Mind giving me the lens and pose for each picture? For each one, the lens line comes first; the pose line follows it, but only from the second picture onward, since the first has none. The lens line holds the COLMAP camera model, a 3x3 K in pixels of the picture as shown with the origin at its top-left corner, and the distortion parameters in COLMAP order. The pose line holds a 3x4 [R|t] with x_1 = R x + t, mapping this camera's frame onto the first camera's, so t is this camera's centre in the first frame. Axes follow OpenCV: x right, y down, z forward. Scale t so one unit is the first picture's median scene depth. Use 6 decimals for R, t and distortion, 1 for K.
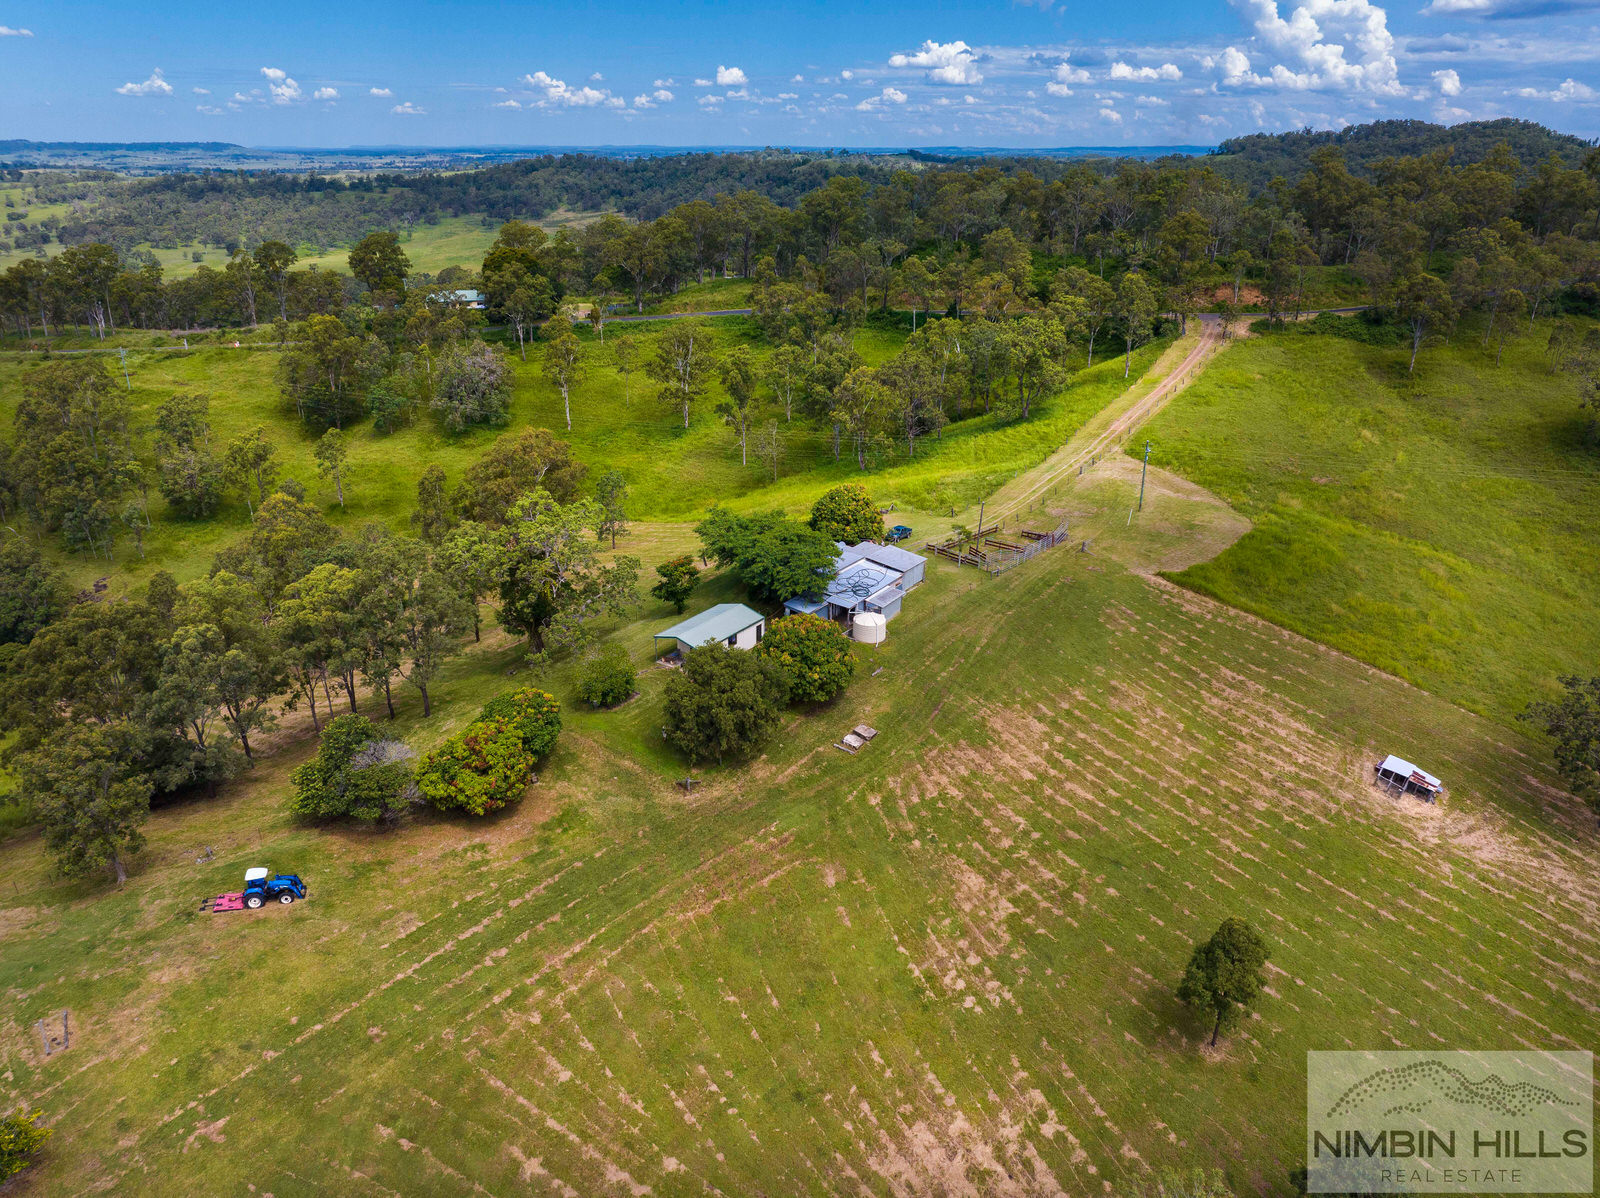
lens RADIAL K [[1124.8, 0, 797.4], [0, 1124.8, 624.7], [0, 0, 1]] dist [-0.050641, 0.023749]
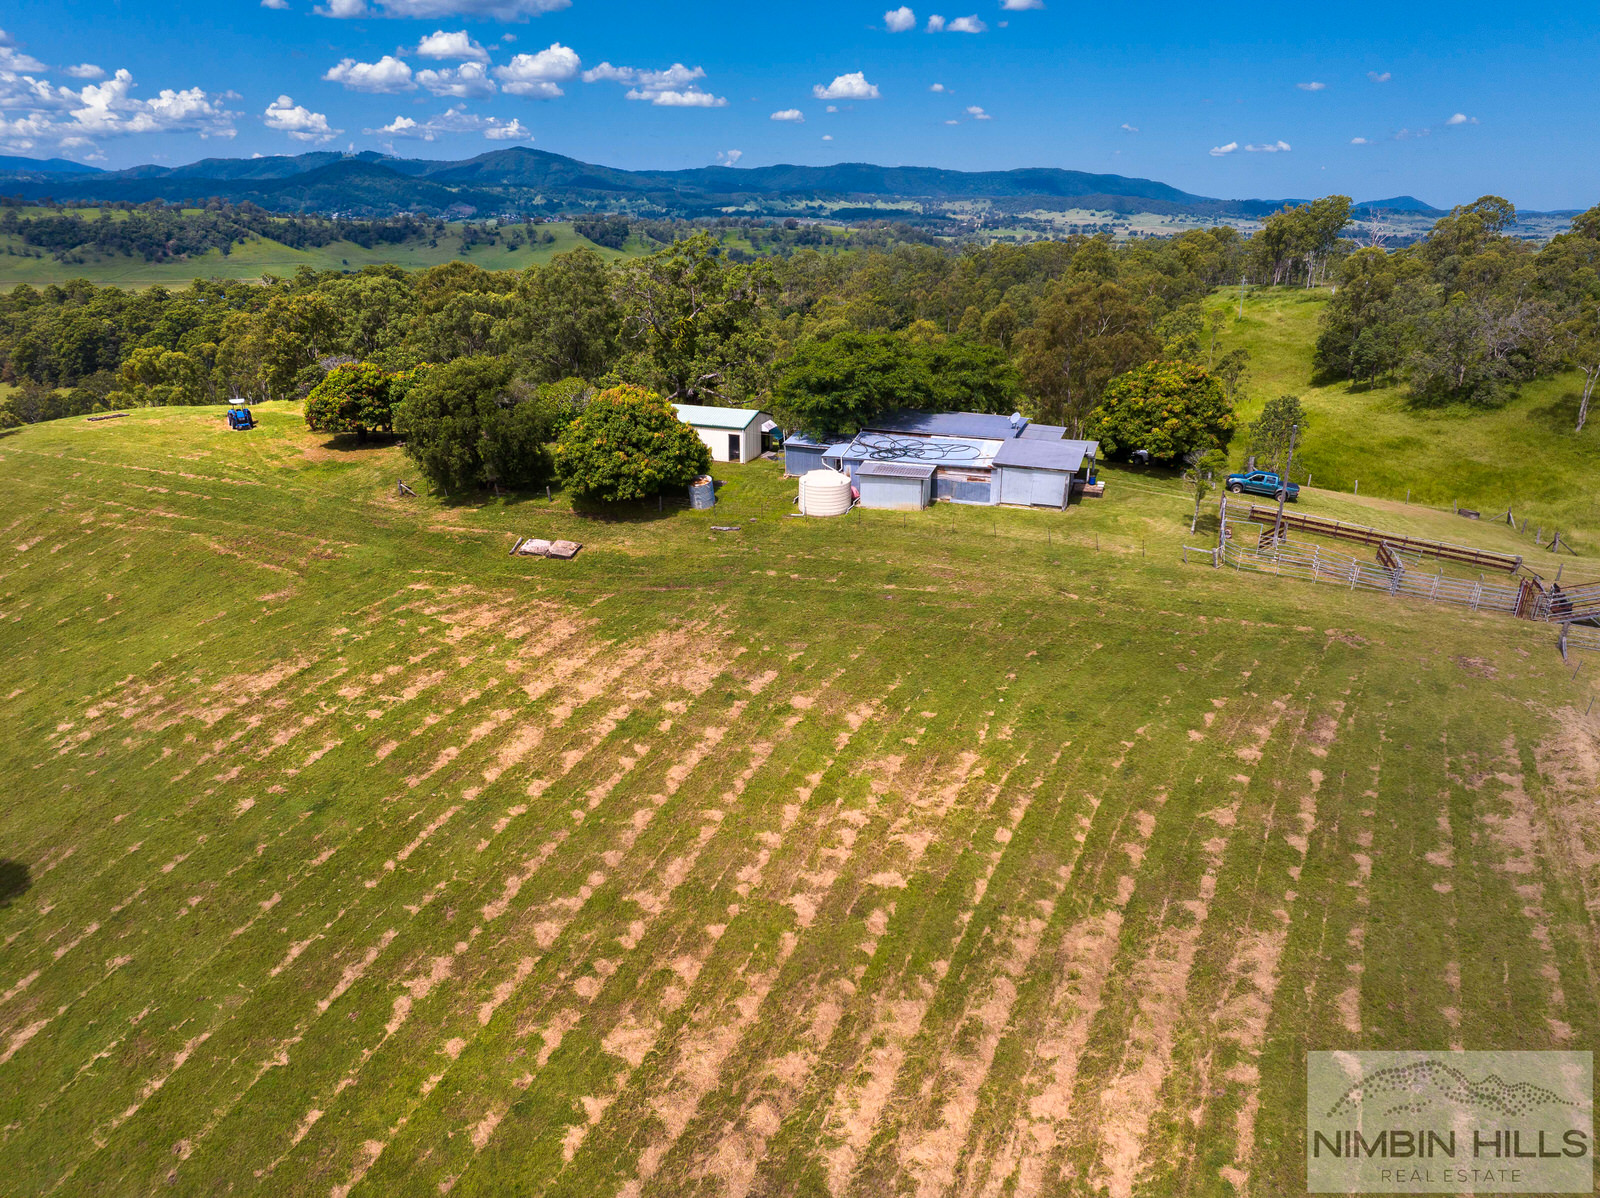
lens RADIAL K [[1124.8, 0, 800.9], [0, 1124.8, 592.3], [0, 0, 1]] dist [-0.050641, 0.023749]
pose [[0.272776, 0.321202, -0.906875, 0.924064], [-0.393944, 0.897266, 0.199305, -0.097064], [0.877725, 0.302892, 0.371288, 1.095889]]
